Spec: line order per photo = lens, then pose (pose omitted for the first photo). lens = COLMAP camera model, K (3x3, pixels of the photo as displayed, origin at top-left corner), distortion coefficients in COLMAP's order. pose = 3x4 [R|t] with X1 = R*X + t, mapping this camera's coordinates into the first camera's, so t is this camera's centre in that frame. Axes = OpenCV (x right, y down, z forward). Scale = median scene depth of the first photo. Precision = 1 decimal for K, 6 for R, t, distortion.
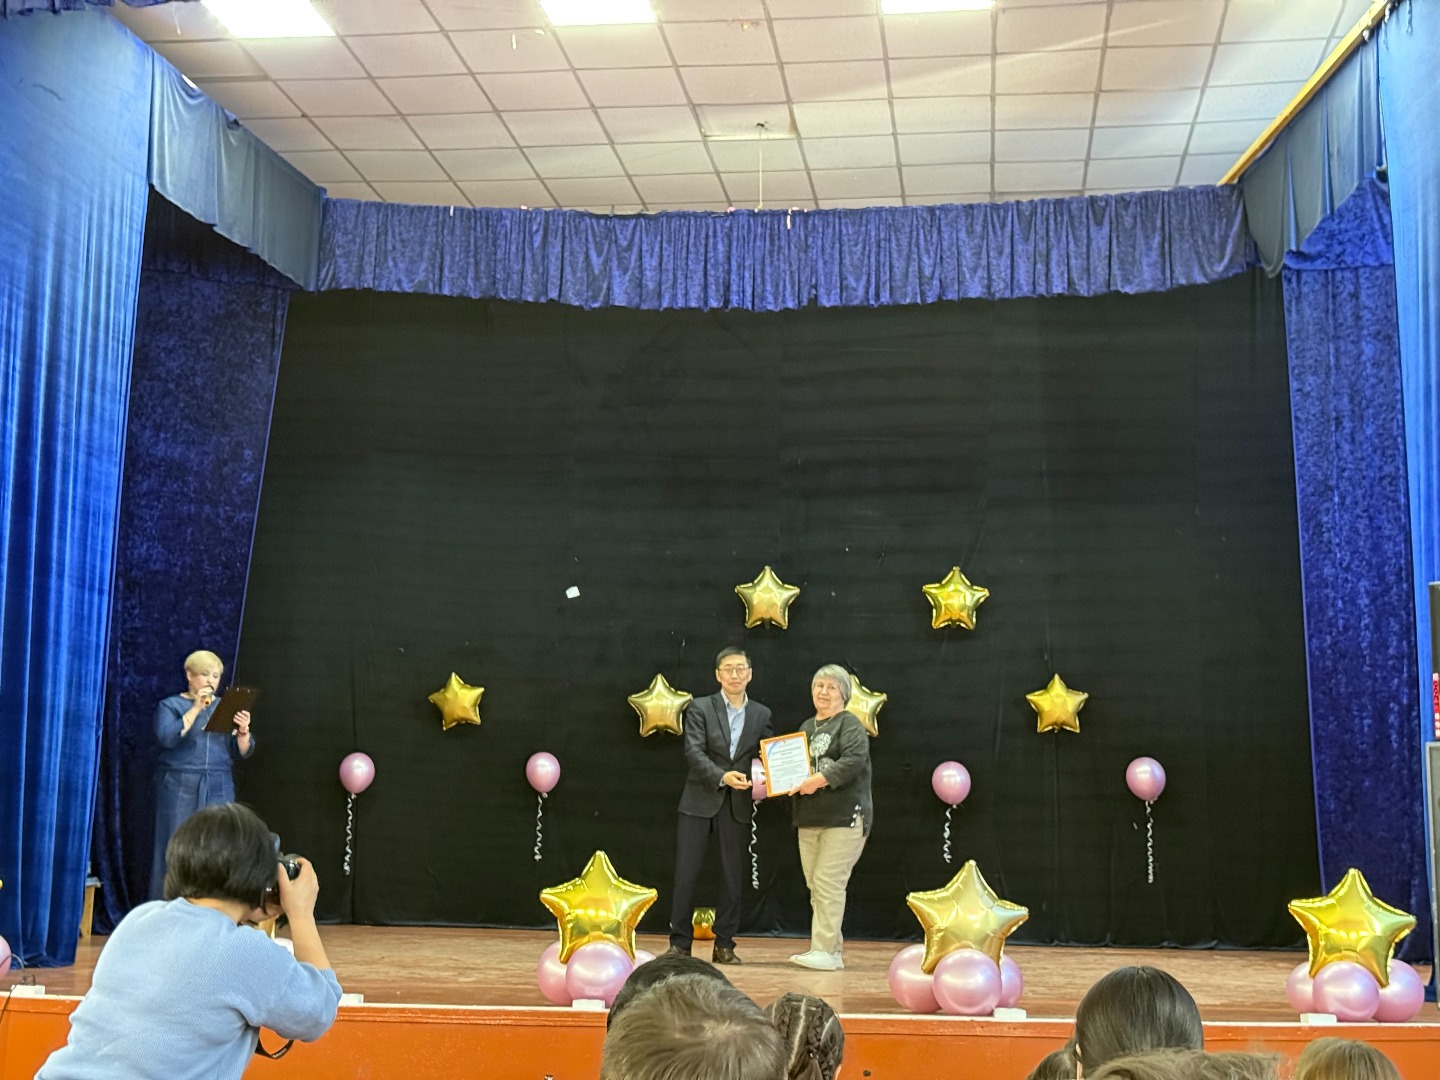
lens RADIAL K [[2015.0, 0, 726.6], [0, 2015.0, 549.0], [0, 0, 1]] dist [0.216819, -0.539241]
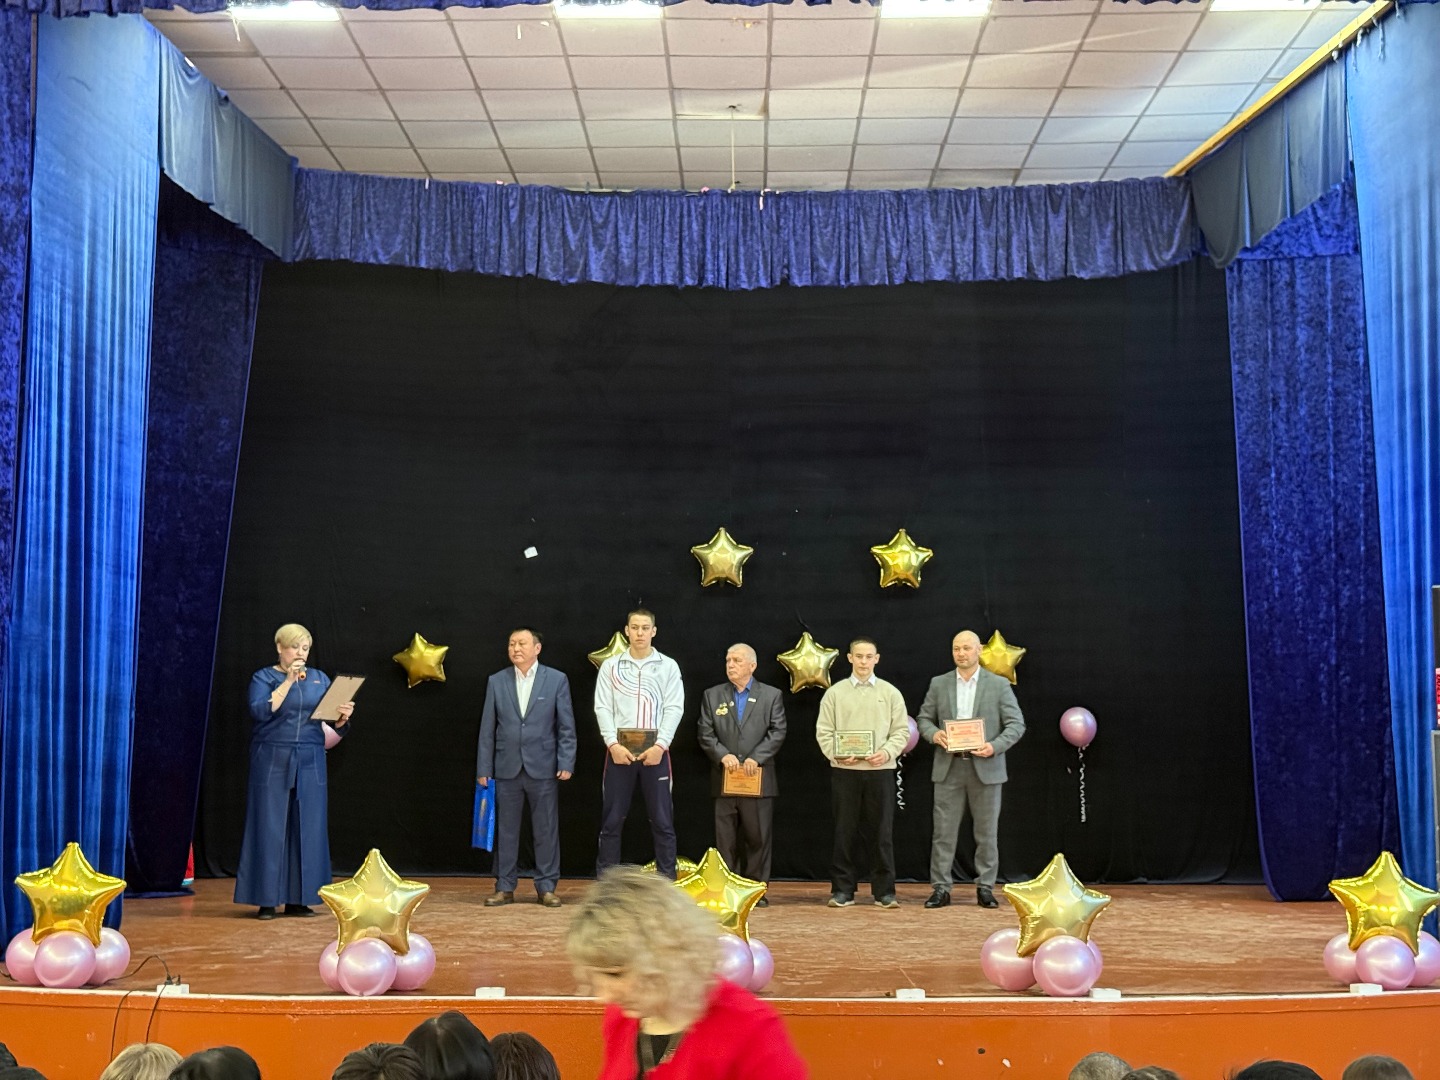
lens RADIAL K [[2015.4, 0, 717.9], [0, 2015.4, 545.2], [0, 0, 1]] dist [0.204992, -0.472468]
pose [[0.993490, -0.003580, 0.113861, -0.113016], [-0.002534, 0.998565, 0.053499, -0.043026], [-0.113889, -0.053439, 0.992055, -0.037430]]
